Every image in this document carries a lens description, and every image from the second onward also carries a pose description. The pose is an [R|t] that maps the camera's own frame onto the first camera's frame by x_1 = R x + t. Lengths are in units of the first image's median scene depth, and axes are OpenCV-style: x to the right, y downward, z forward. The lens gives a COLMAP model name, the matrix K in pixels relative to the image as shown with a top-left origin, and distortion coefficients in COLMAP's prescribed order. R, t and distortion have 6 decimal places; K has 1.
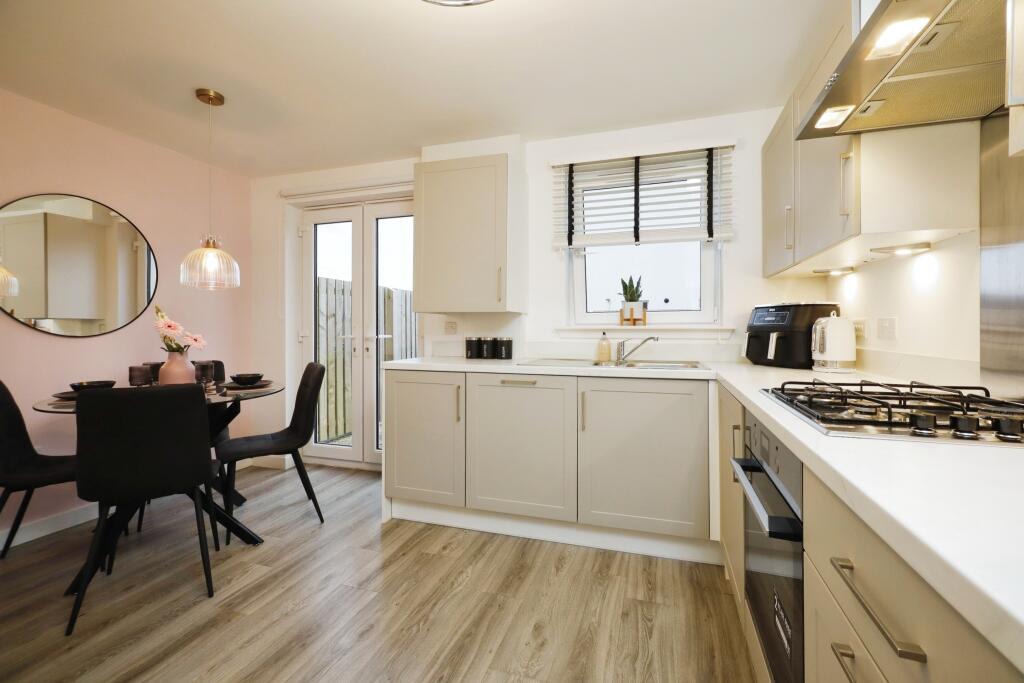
lens RADIAL K [[433.7, 0, 520.7], [0, 433.7, 326.1], [0, 0, 1]] dist [0.001415, 0.000019]
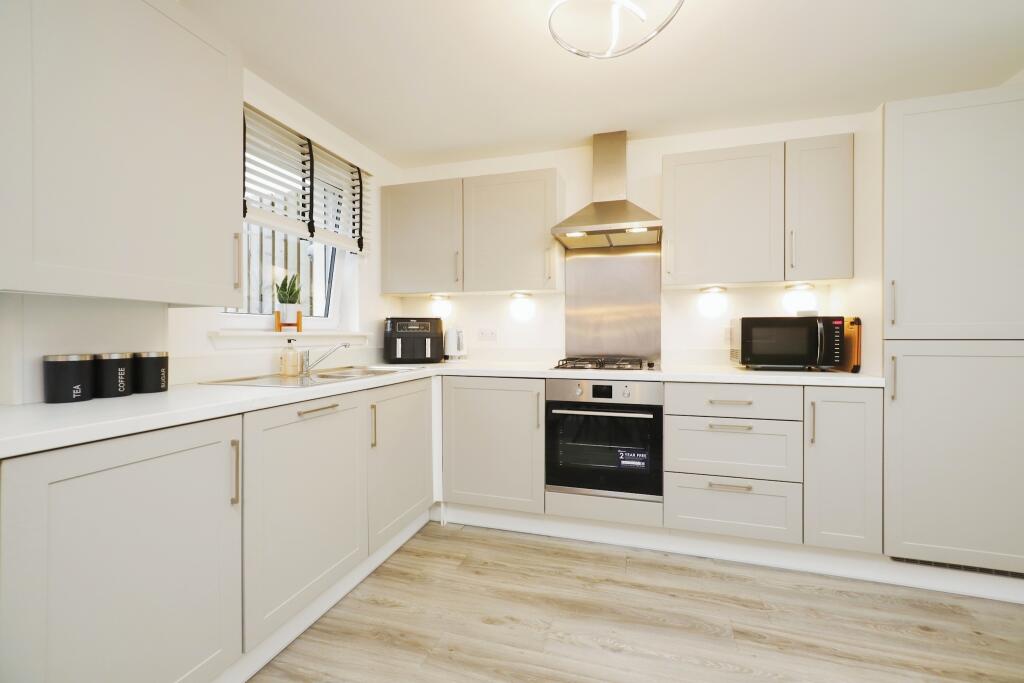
lens RADIAL K [[433.7, 0, 520.7], [0, 433.7, 326.1], [0, 0, 1]] dist [0.001415, 0.000019]
pose [[-0.022368, 0.018746, 0.999574, -0.745697], [-0.005803, 0.999805, -0.018880, 0.002508], [-0.999733, -0.006223, -0.022255, 0.697397]]
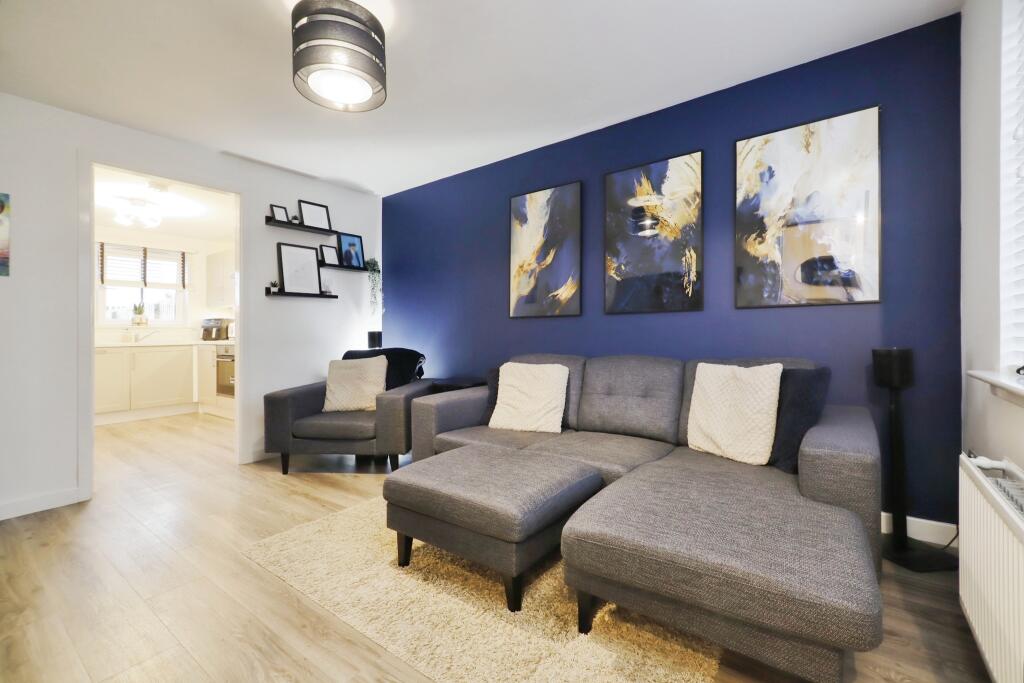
lens RADIAL K [[433.7, 0, 520.7], [0, 433.7, 326.1], [0, 0, 1]] dist [0.001415, 0.000019]
pose [[0.325245, 0.003646, 0.945623, -1.373371], [0.004339, 0.999976, -0.005348, 0.022923], [-0.945620, 0.005843, 0.325221, -1.721877]]
